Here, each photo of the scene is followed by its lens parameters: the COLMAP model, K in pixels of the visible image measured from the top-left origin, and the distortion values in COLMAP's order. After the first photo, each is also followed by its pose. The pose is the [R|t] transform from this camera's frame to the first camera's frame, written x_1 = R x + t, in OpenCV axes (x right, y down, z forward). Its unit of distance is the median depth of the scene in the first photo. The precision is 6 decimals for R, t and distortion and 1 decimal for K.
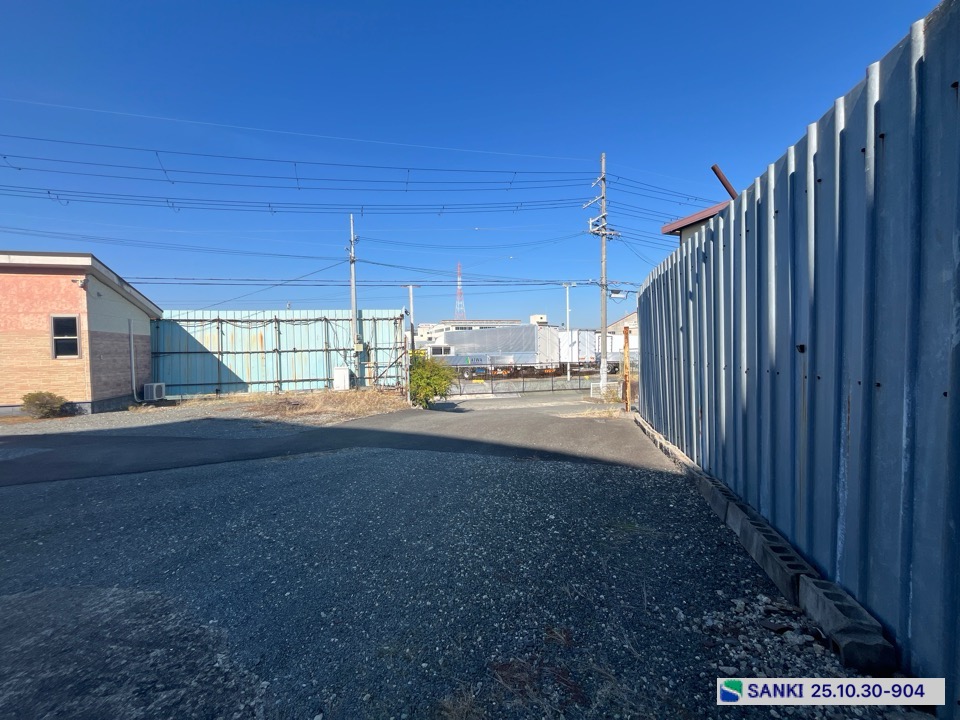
lens RADIAL K [[389.6, 0, 476.3], [0, 389.6, 360.8], [0, 0, 1]] dist [-0.001448, -0.000341]
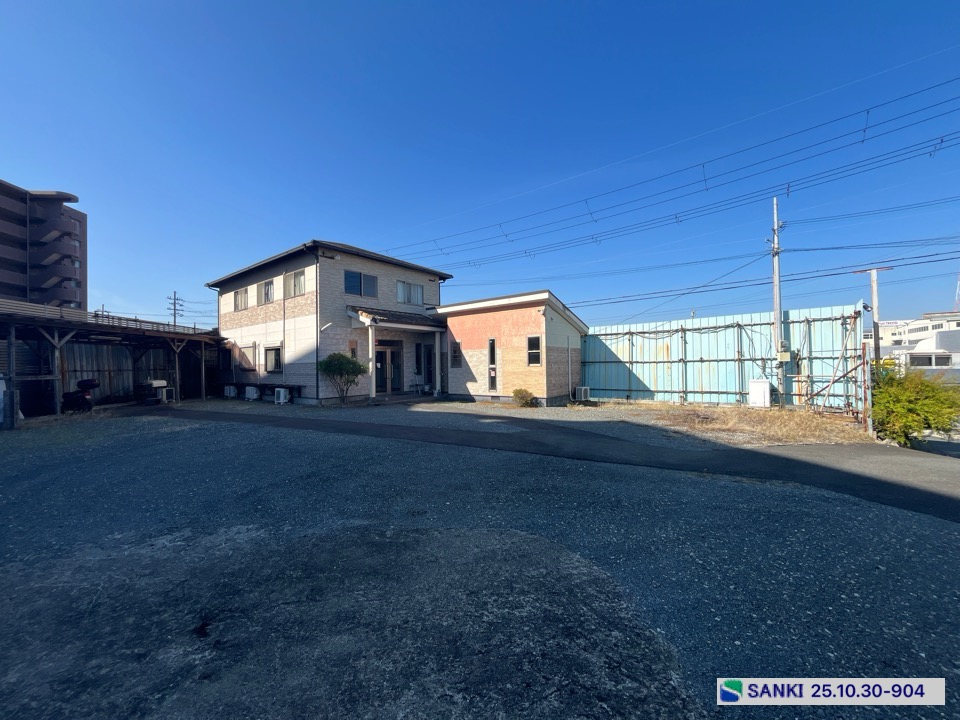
lens RADIAL K [[389.6, 0, 477.2], [0, 389.6, 361.2], [0, 0, 1]] dist [-0.001448, -0.000341]
pose [[0.587350, 0.002751, -0.809328, -0.020336], [-0.020754, 0.999717, -0.011664, -0.002001], [0.809067, 0.023648, 0.587240, -0.000438]]
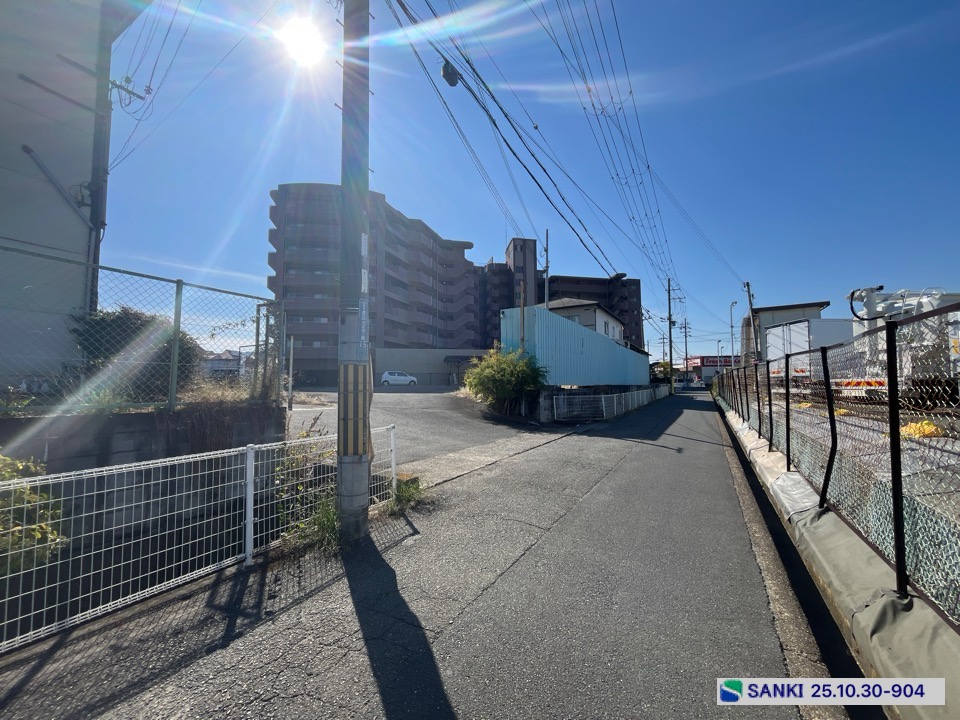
lens RADIAL K [[389.6, 0, 478.0], [0, 389.6, 361.9], [0, 0, 1]] dist [-0.001448, -0.000341]
pose [[-0.720567, -0.018457, -0.693140, 0.644820], [0.000839, 0.999622, -0.027490, 0.036886], [0.693385, -0.020390, -0.720279, 1.818818]]
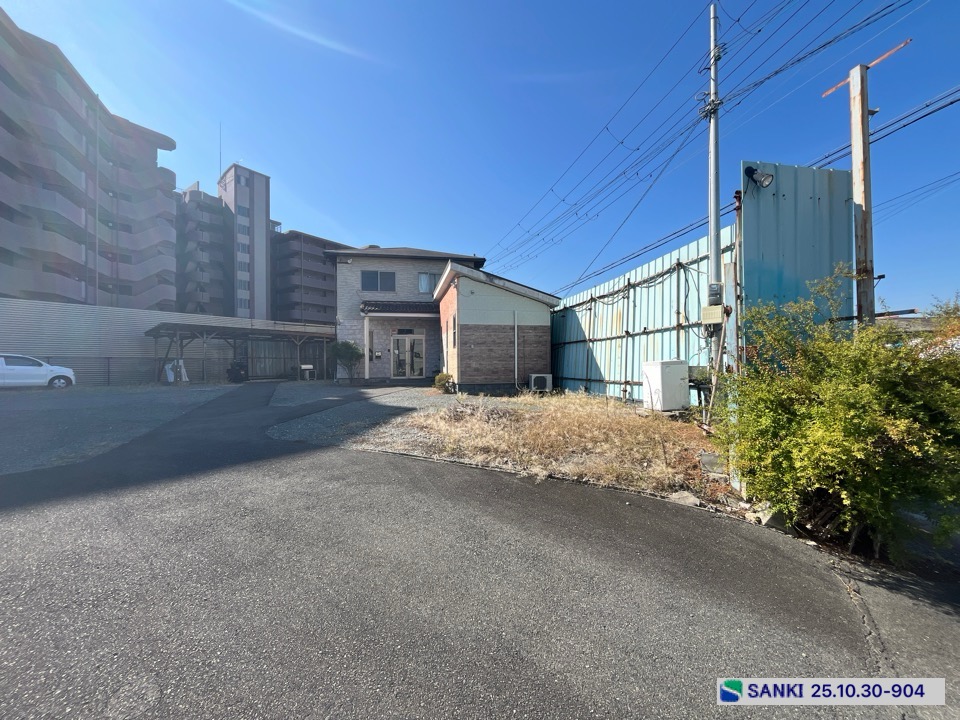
lens RADIAL K [[389.6, 0, 477.4], [0, 389.6, 360.3], [0, 0, 1]] dist [-0.001448, -0.000341]
pose [[-0.073700, 0.006374, -0.997260, 0.141161], [-0.016456, 0.999836, 0.007606, 0.016981], [0.997145, 0.016971, -0.073583, 0.855365]]
